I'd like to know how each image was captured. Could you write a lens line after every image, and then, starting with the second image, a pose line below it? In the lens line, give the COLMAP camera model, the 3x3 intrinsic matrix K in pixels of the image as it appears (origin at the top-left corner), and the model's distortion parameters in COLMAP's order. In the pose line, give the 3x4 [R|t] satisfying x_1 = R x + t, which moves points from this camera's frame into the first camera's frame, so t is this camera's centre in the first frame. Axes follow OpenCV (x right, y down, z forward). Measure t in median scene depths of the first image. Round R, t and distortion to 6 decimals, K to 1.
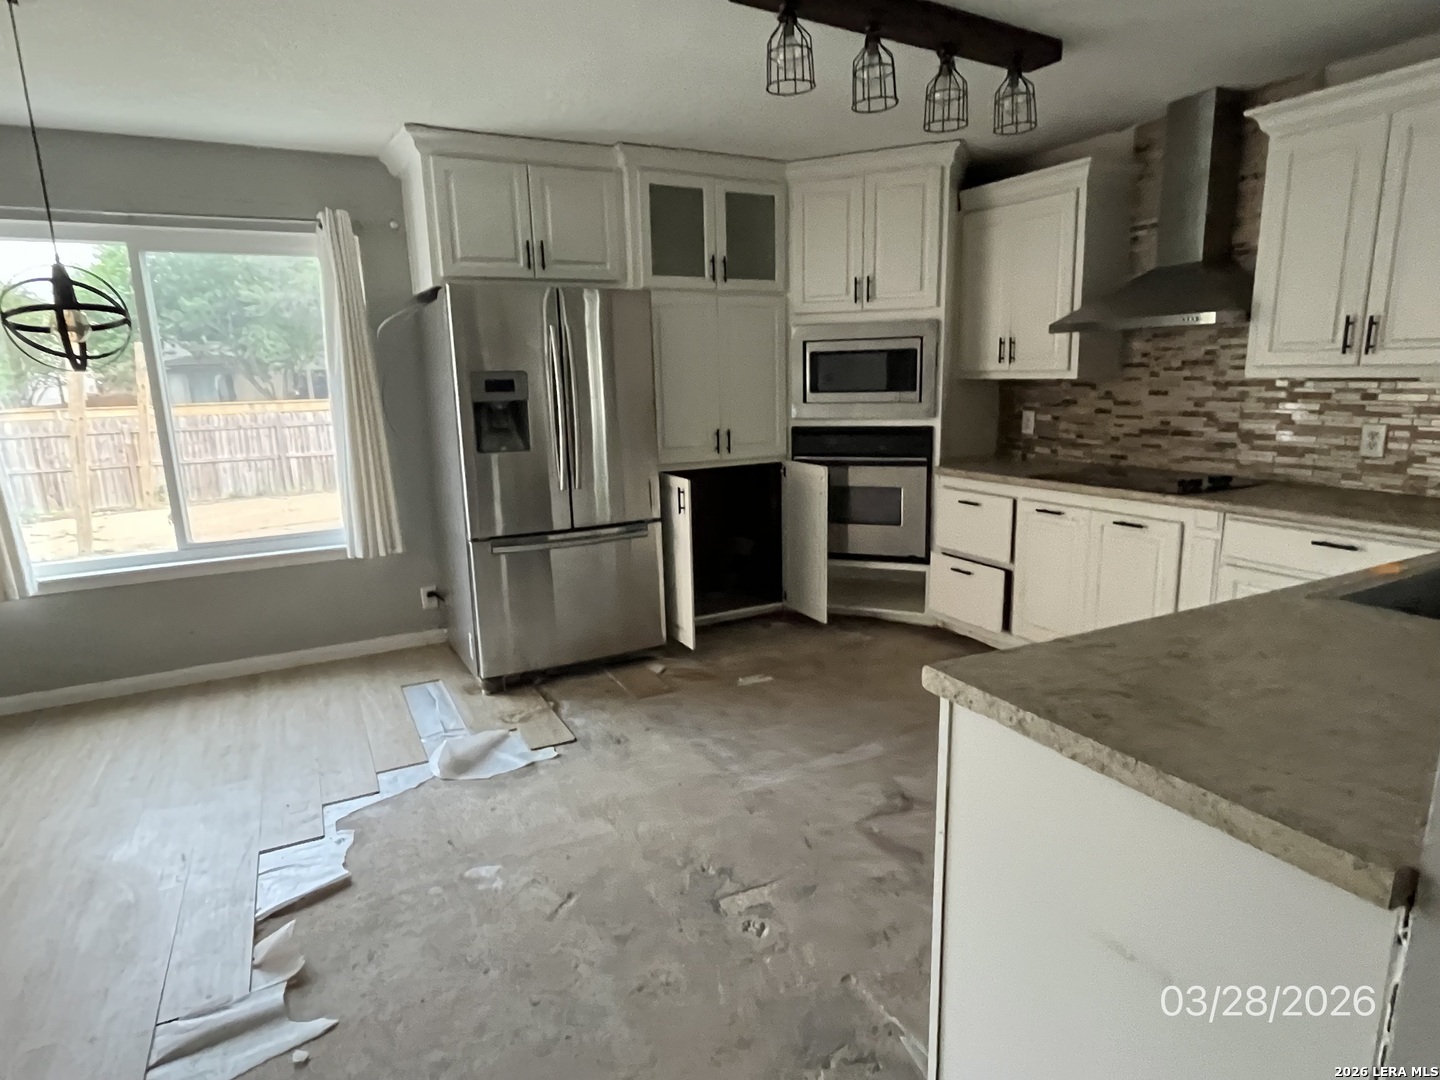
lens RADIAL K [[814.1, 0, 720.0], [0, 814.1, 540.0], [0, 0, 1]] dist [0.000560, 0.000115]
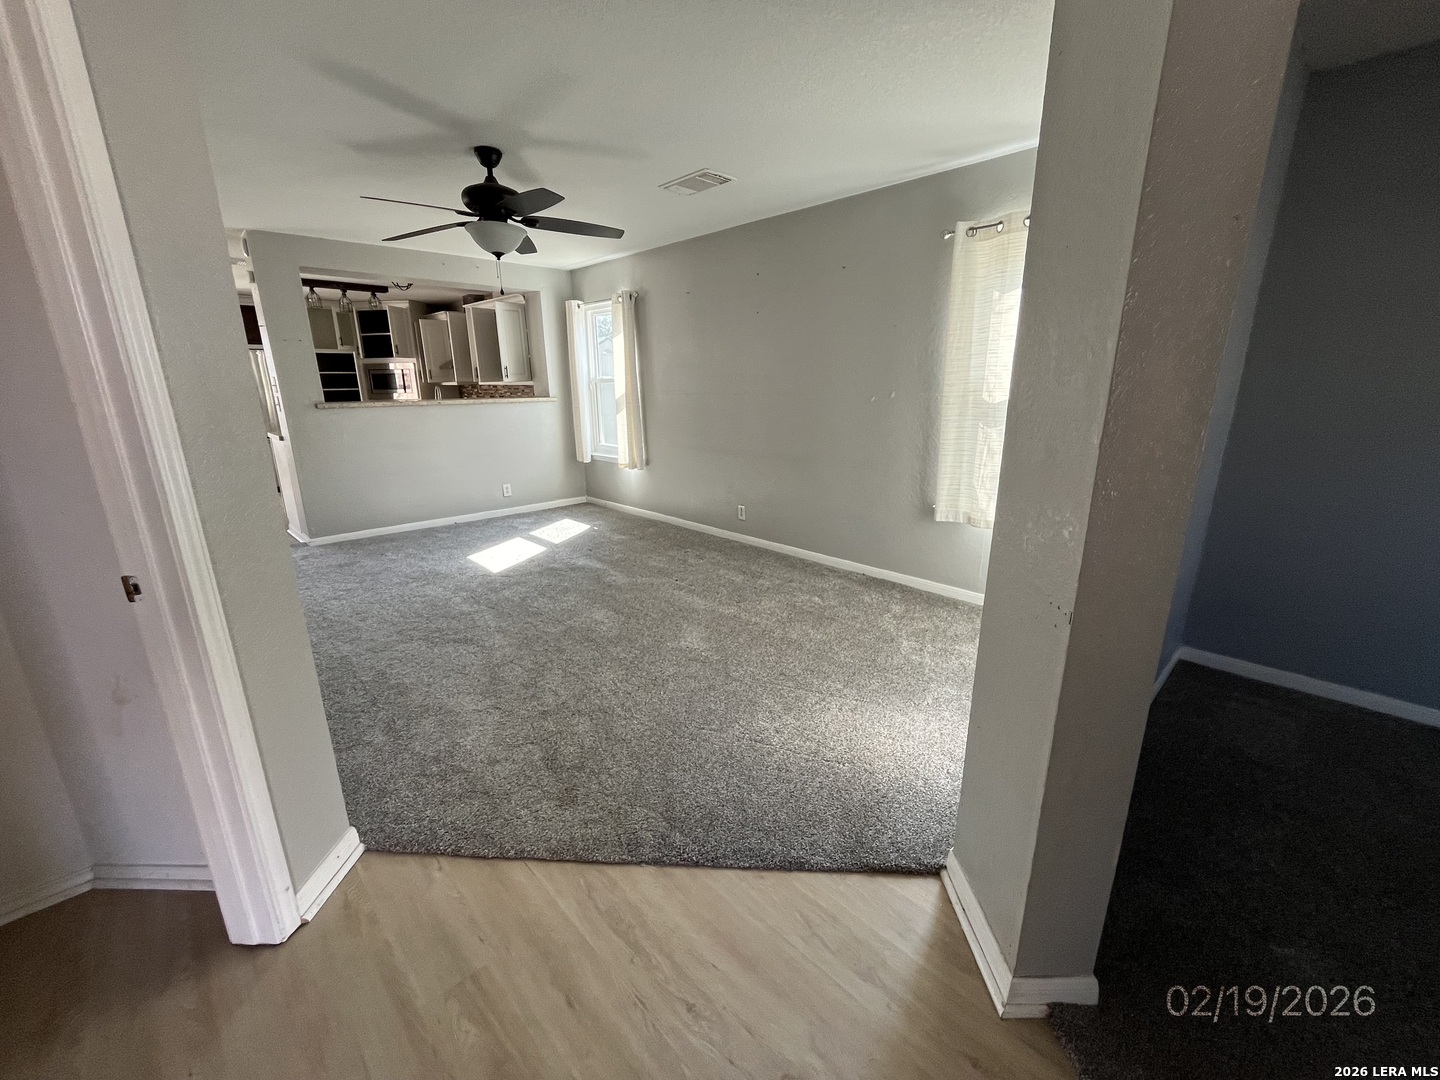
lens RADIAL K [[580.1, 0, 720.0], [0, 580.1, 540.0], [0, 0, 1]] dist [-0.001065, -0.000015]
pose [[0.954662, -0.065925, 0.290301, 0.672608], [0.050433, 0.996891, 0.060535, 0.276180], [-0.293389, -0.043150, 0.955019, -1.270280]]
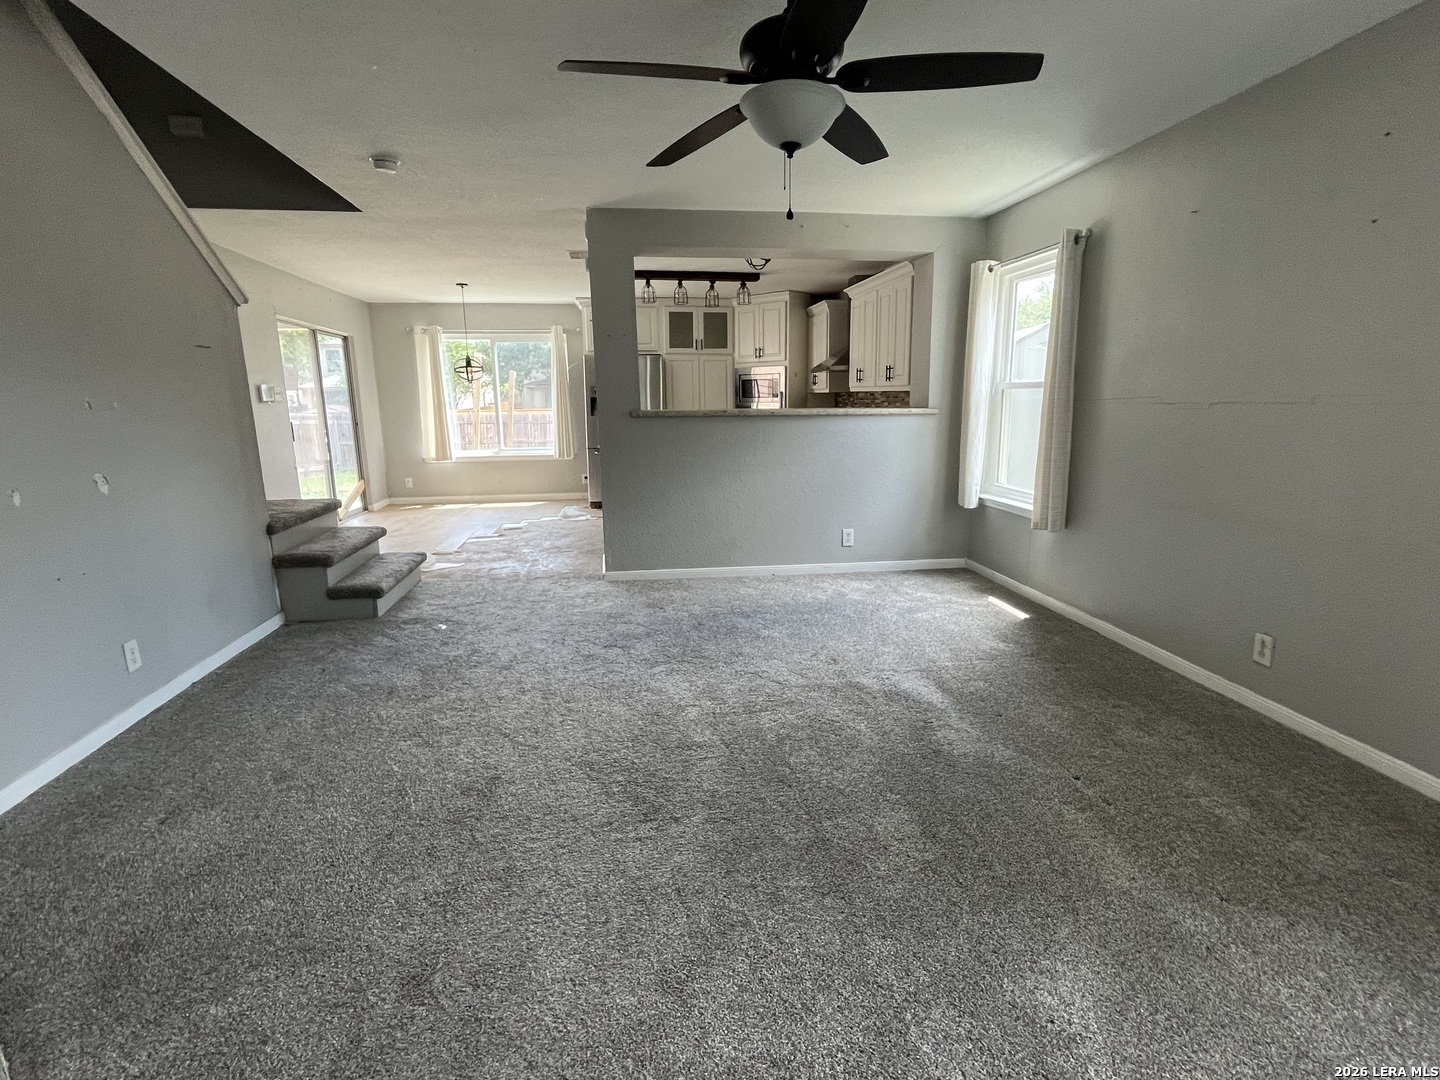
lens RADIAL K [[692.8, 0, 720.0], [0, 692.8, 540.0], [0, 0, 1]] dist [-0.005679, -0.000018]
pose [[0.944582, 0.077715, -0.318943, 0.777186], [-0.078208, 0.996873, 0.011282, 0.217822], [0.318822, 0.014287, 0.947707, -0.929753]]
